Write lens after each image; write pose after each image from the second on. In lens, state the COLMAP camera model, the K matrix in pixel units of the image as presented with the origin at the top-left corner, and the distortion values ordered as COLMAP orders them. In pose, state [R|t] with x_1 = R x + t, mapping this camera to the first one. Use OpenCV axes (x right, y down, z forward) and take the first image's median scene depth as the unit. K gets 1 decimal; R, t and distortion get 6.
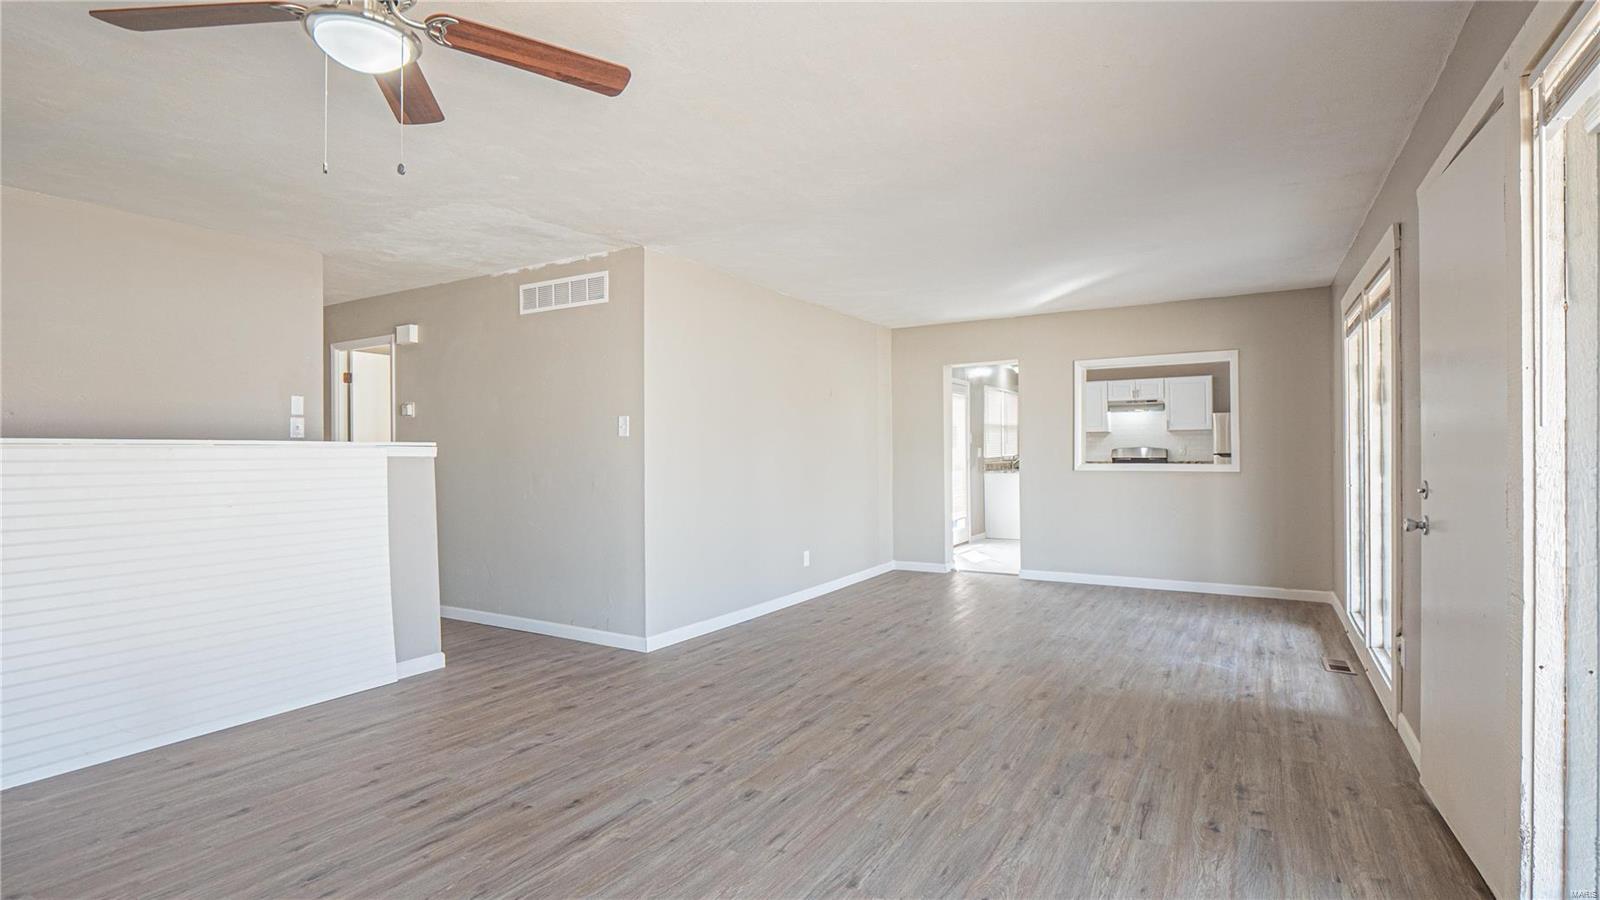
lens RADIAL K [[774.8, 0, 799.9], [0, 774.8, 453.6], [0, 0, 1]] dist [0.000014, 0.000001]
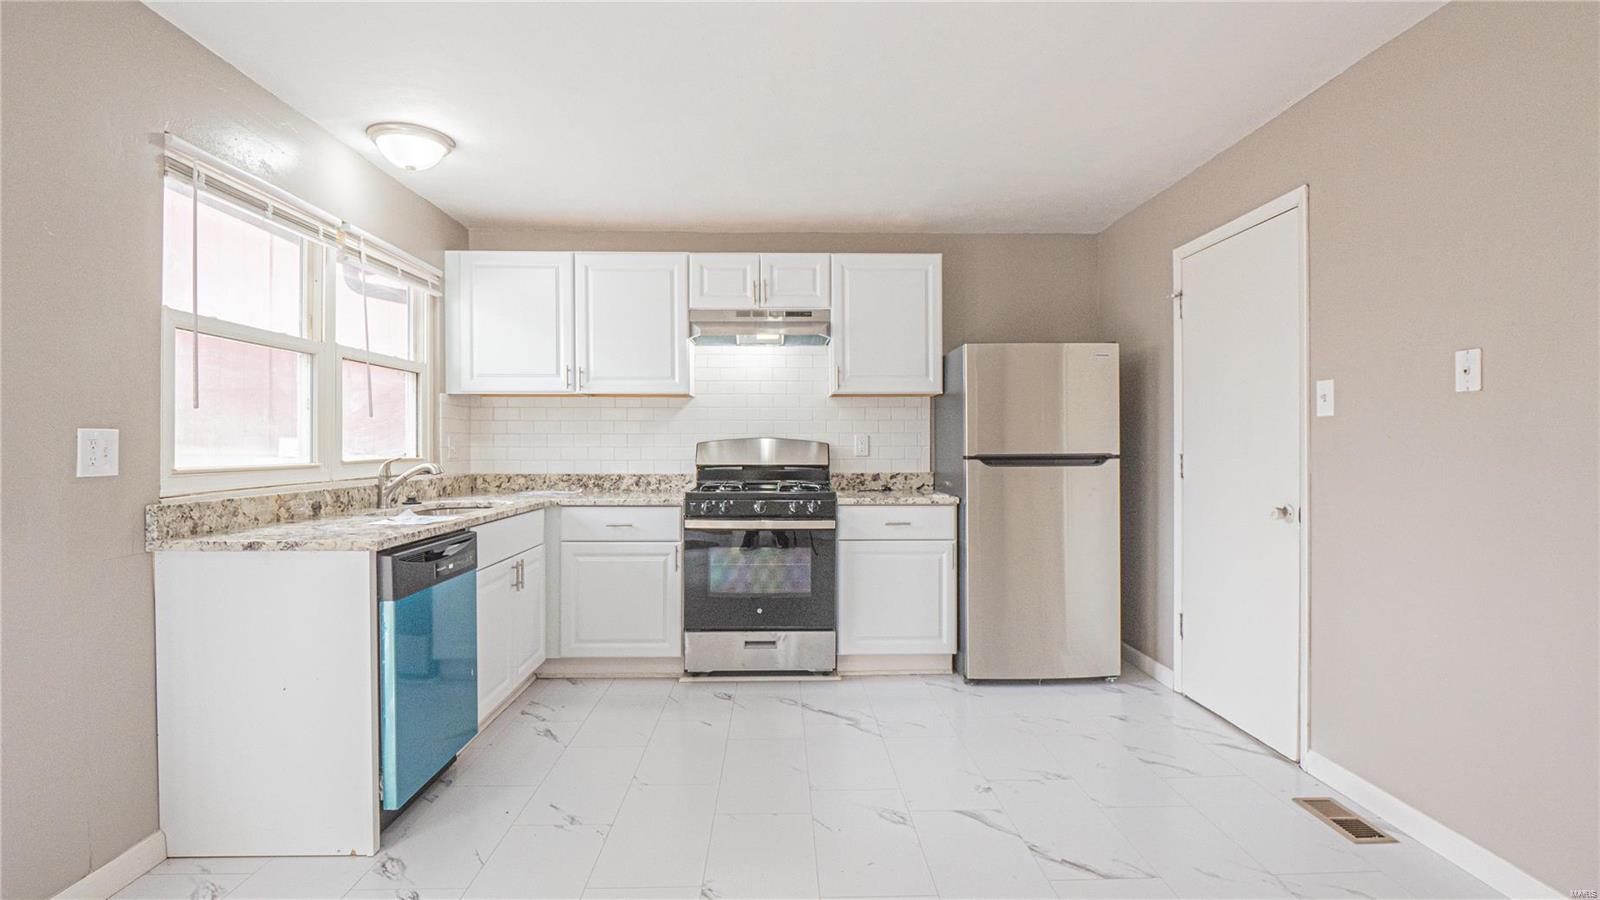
lens RADIAL K [[774.8, 0, 801.7], [0, 774.8, 449.5], [0, 0, 1]] dist [0.000014, 0.000001]
pose [[0.854039, 0.004265, 0.520191, 0.259190], [-0.004878, 0.999988, -0.000191, -0.002192], [-0.520186, -0.002374, 0.854050, 0.675699]]
